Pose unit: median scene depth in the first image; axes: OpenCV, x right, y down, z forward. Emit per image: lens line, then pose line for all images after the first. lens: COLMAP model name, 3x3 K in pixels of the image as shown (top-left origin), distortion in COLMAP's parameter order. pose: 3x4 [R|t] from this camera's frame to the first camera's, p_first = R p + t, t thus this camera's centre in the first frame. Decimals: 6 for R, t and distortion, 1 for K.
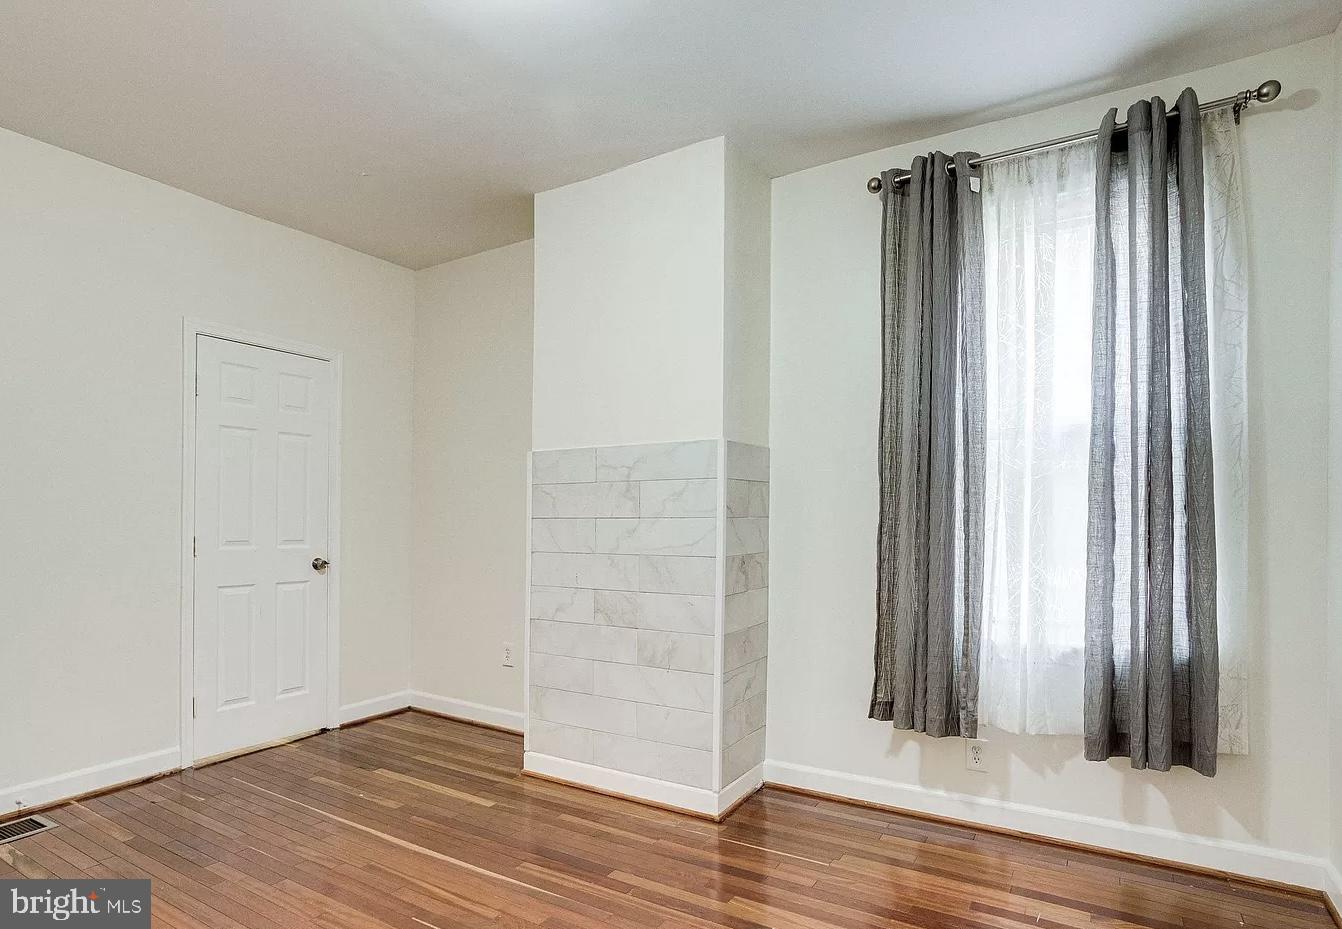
lens RADIAL K [[750.5, 0, 671.1], [0, 750.5, 536.6], [0, 0, 1]] dist [-0.024699, 0.002155]
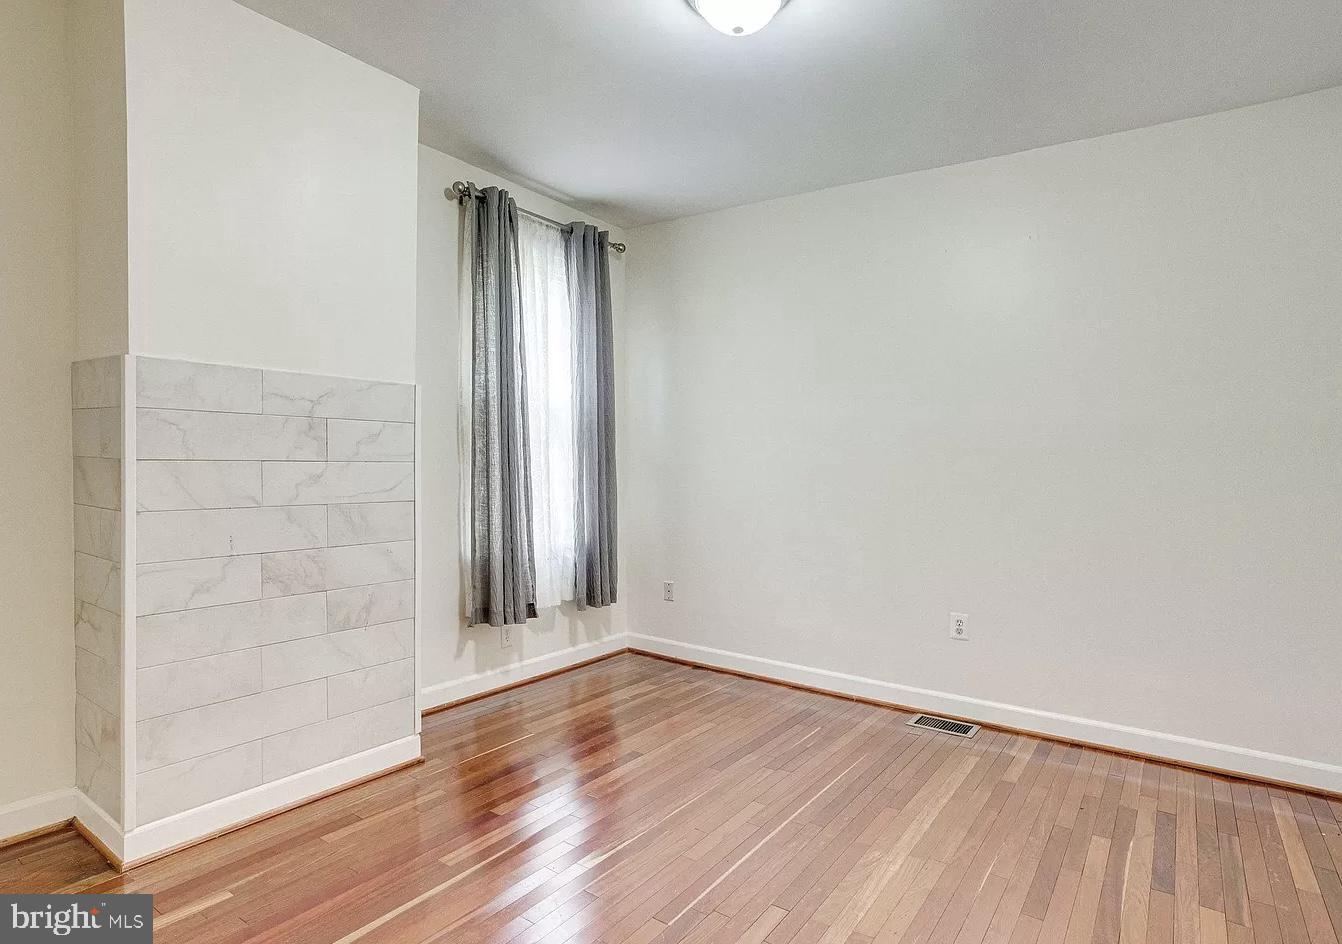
lens RADIAL K [[745.4, 0, 671.0], [0, 745.4, 472.0], [0, 0, 1]] dist [0.000415, 0.001278]
pose [[0.070094, -0.005630, 0.997524, -0.898616], [0.020869, 0.999774, 0.004177, -0.008344], [-0.997322, 0.020524, 0.070196, 0.566981]]
